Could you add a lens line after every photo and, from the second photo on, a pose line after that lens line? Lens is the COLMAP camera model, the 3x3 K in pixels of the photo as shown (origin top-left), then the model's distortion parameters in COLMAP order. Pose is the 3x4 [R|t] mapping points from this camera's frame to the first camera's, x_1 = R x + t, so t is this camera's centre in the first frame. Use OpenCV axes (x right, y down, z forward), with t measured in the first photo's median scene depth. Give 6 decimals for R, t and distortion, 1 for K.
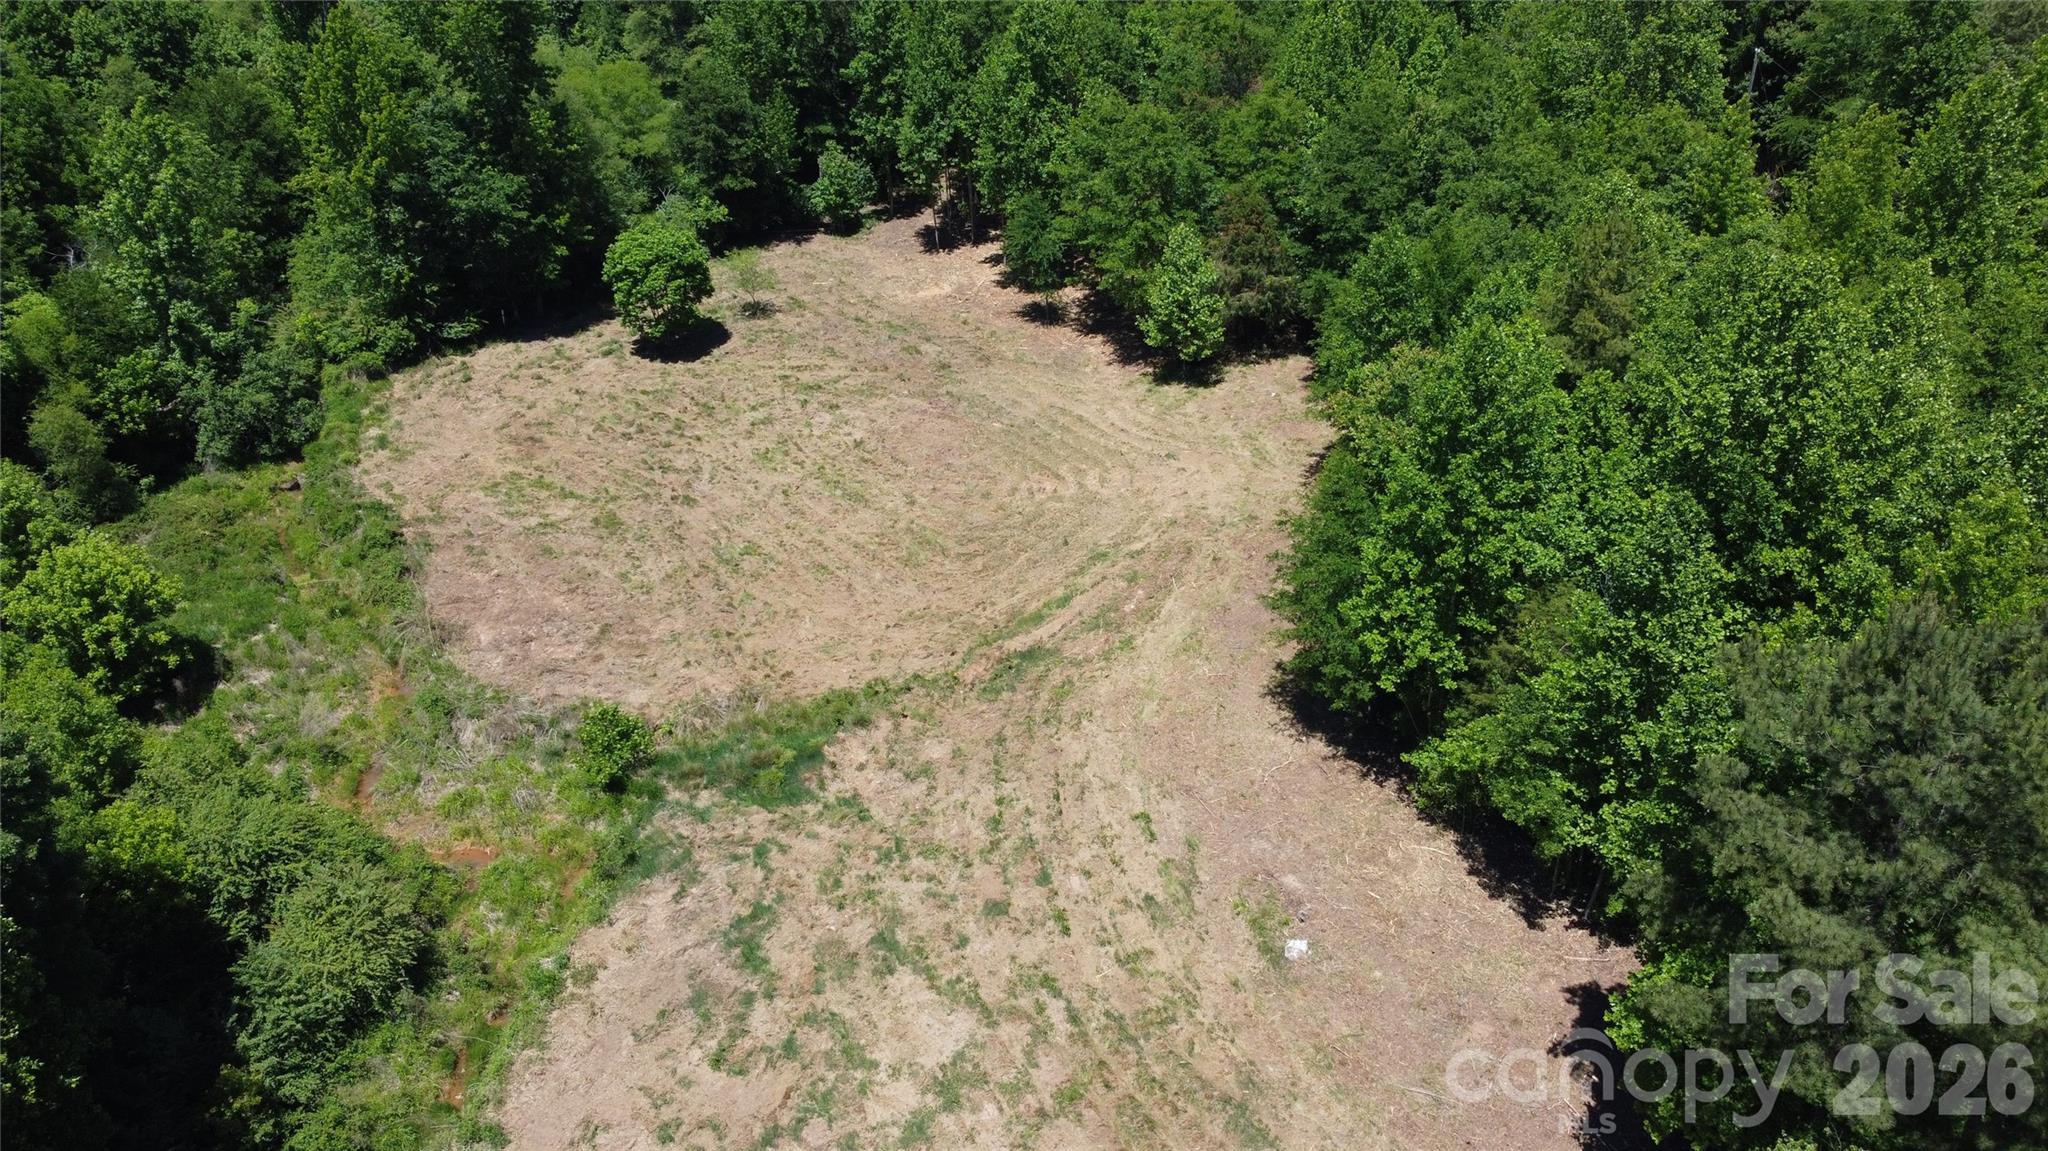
lens RADIAL K [[1541.0, 0, 1026.4], [0, 1541.0, 524.9], [0, 0, 1]] dist [-0.028139, 0.000897]
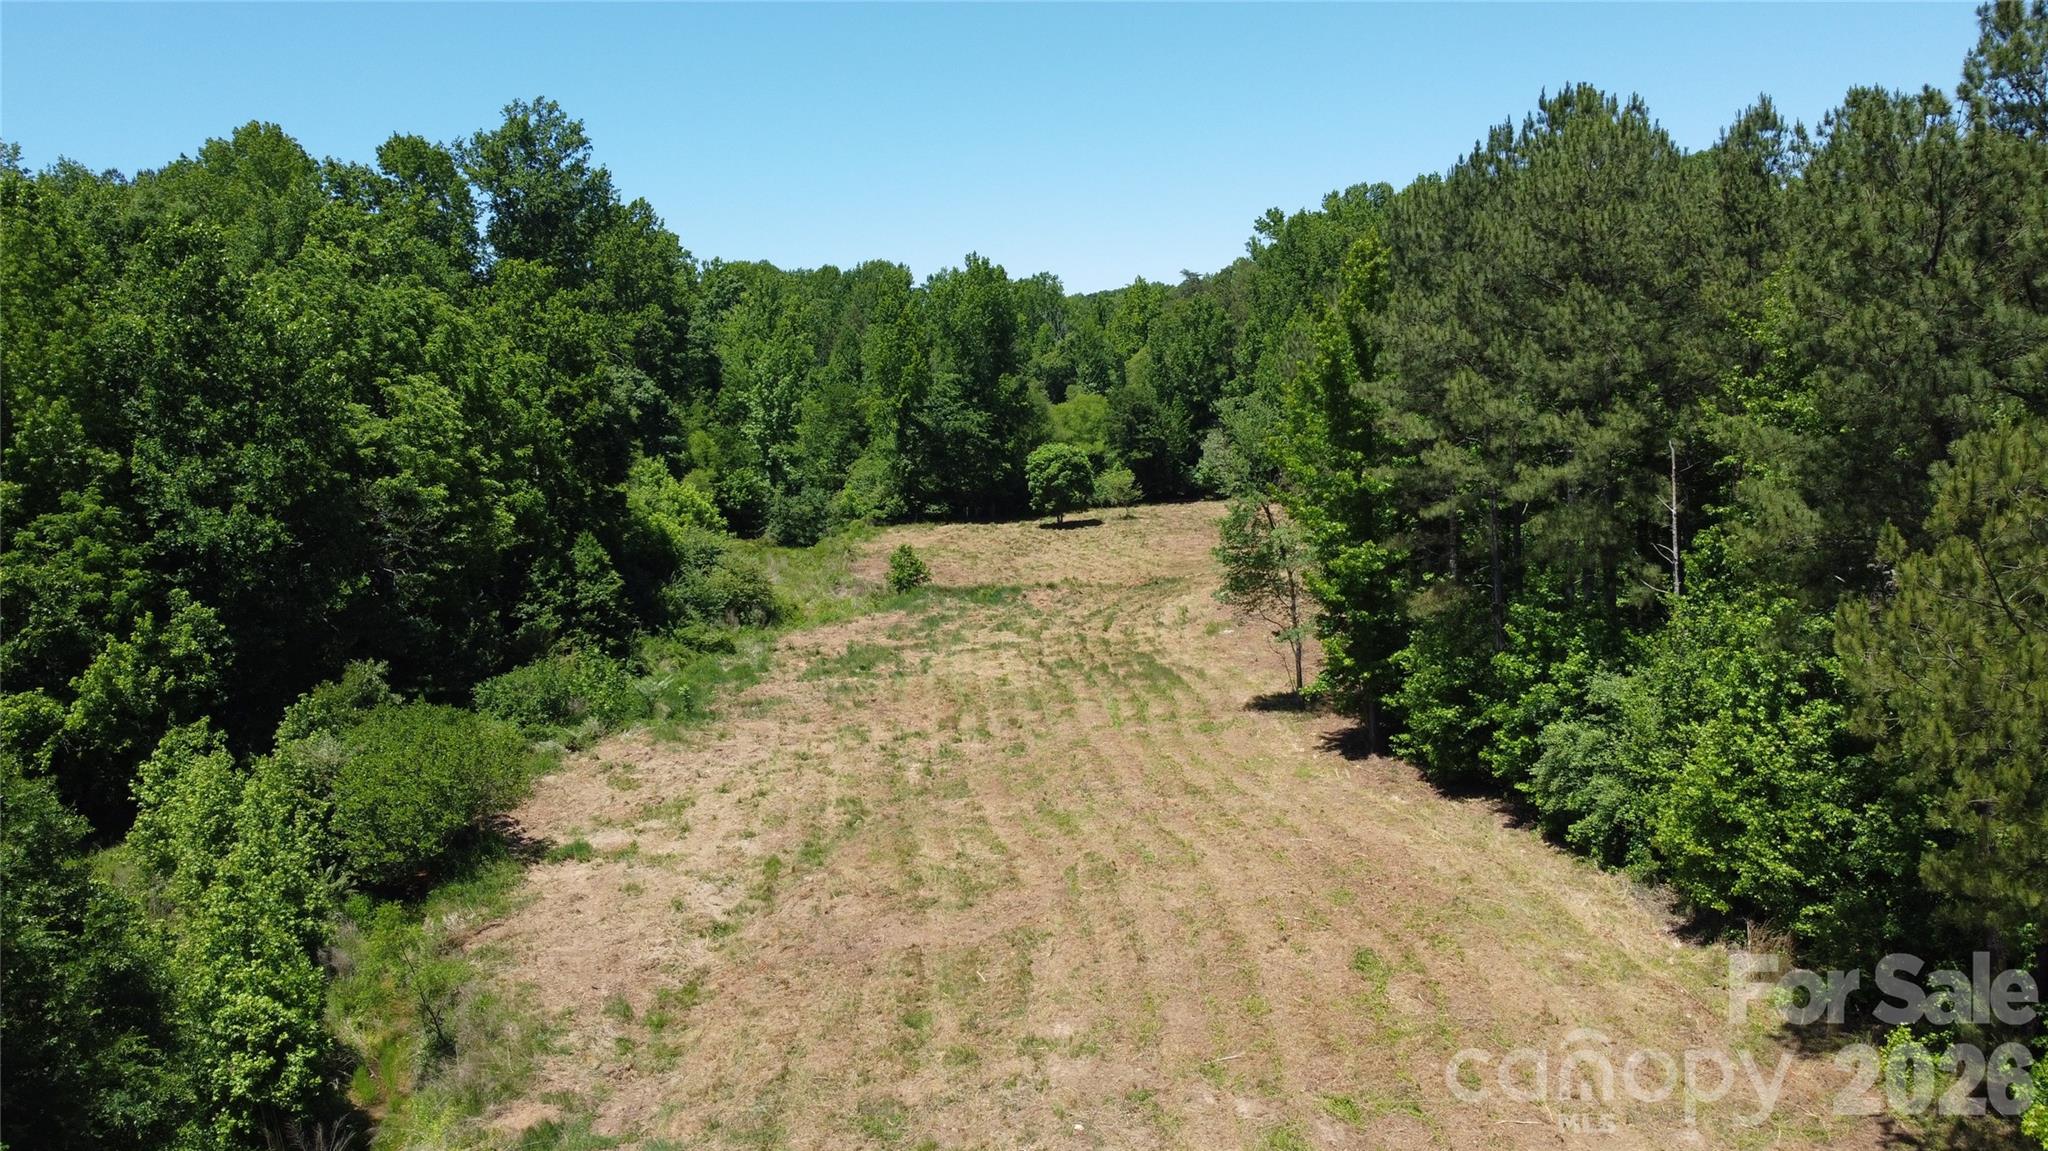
lens RADIAL K [[1740.4, 0, 1061.3], [0, 1740.4, 575.8], [0, 0, 1]] dist [-0.044593, -0.002302]
pose [[0.912339, 0.020432, -0.408926, 0.464919], [-0.190730, 0.904978, -0.380312, 0.578579], [0.362298, 0.424968, 0.829543, -0.377608]]
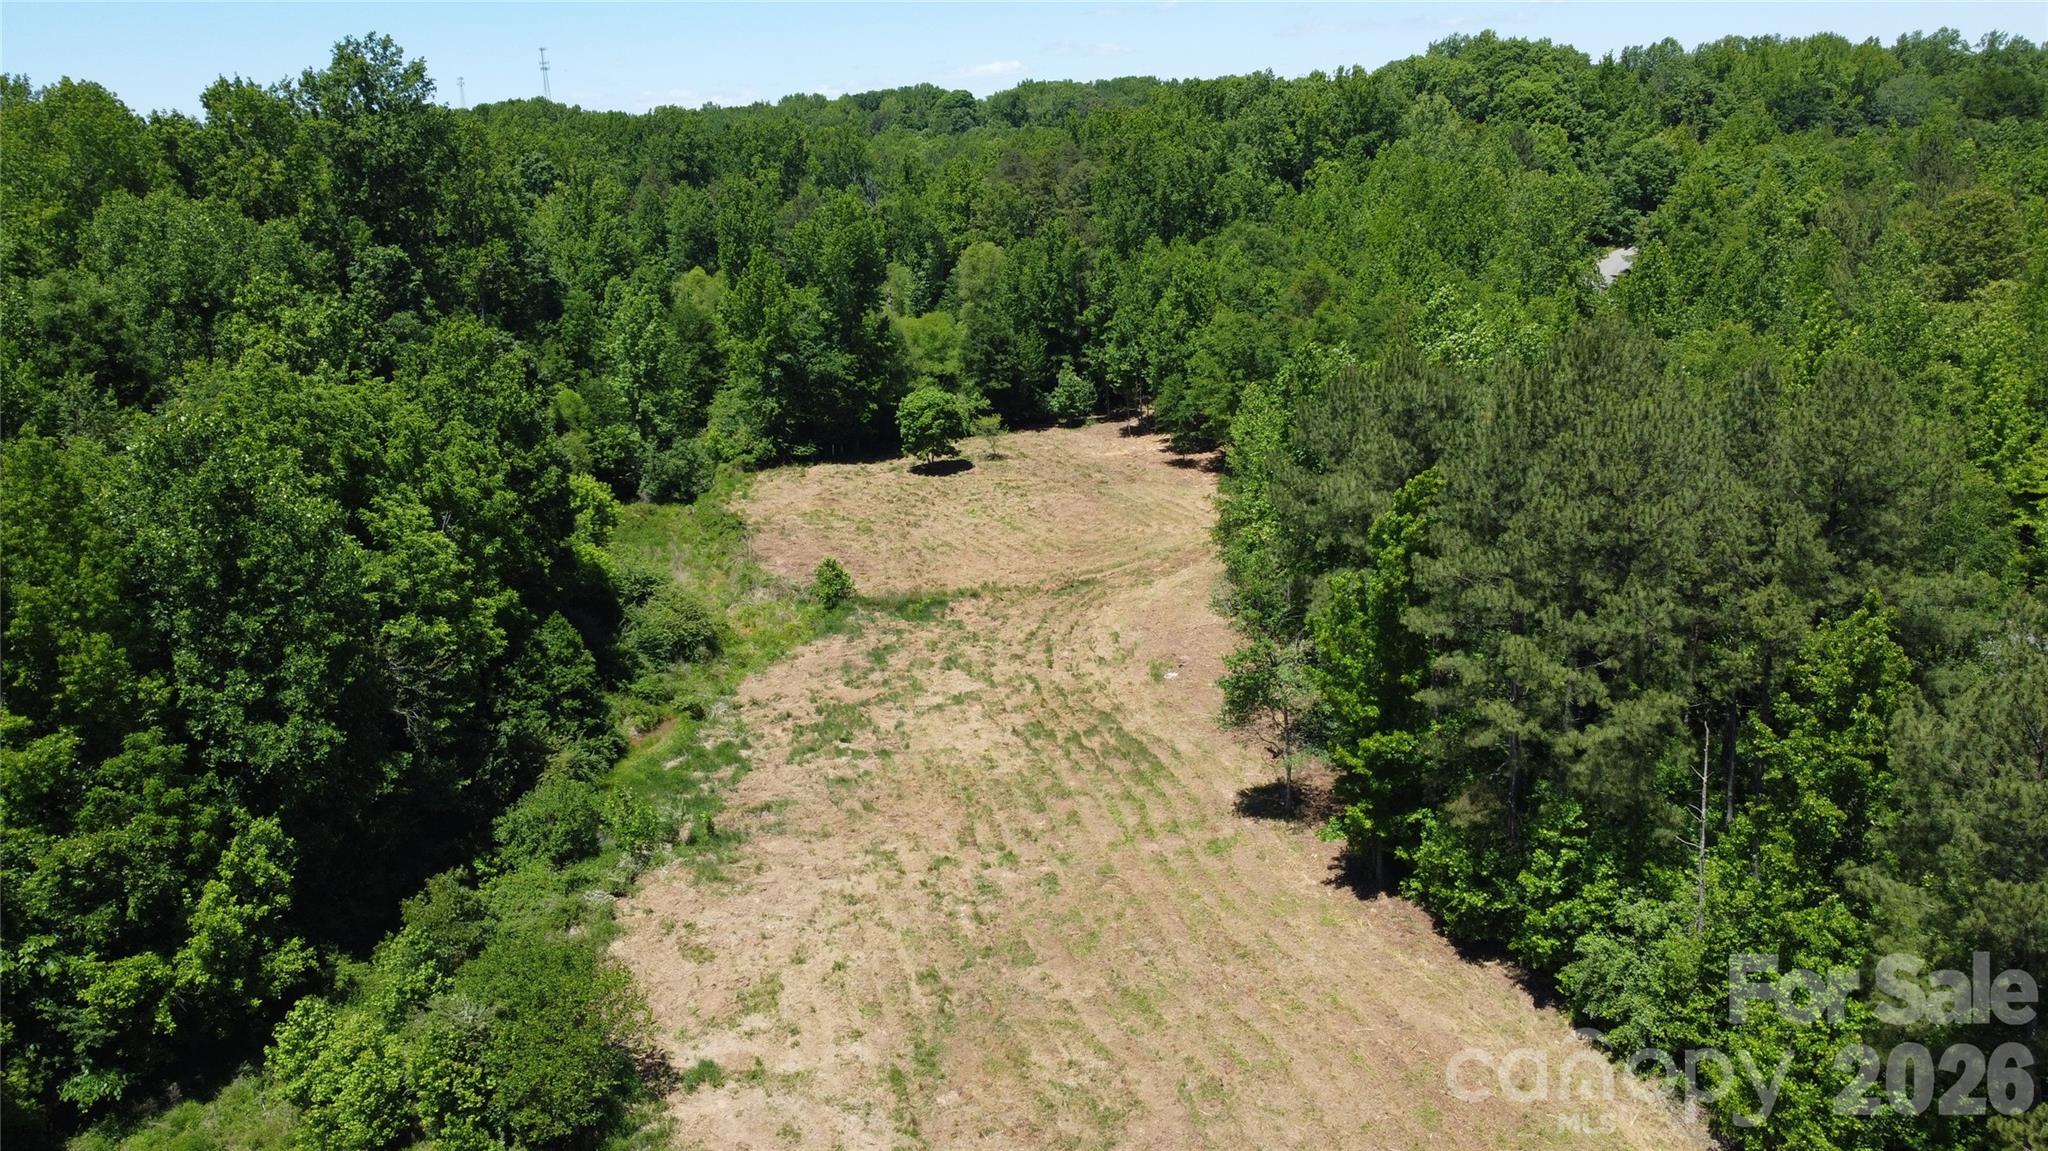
lens RADIAL K [[1740.4, 0, 1061.3], [0, 1740.4, 575.8], [0, 0, 1]] dist [-0.044593, -0.002302]
pose [[0.968132, 0.054029, -0.244544, 0.321094], [-0.117533, 0.960262, -0.253147, 0.411385], [0.221149, 0.273822, 0.936010, -0.555418]]
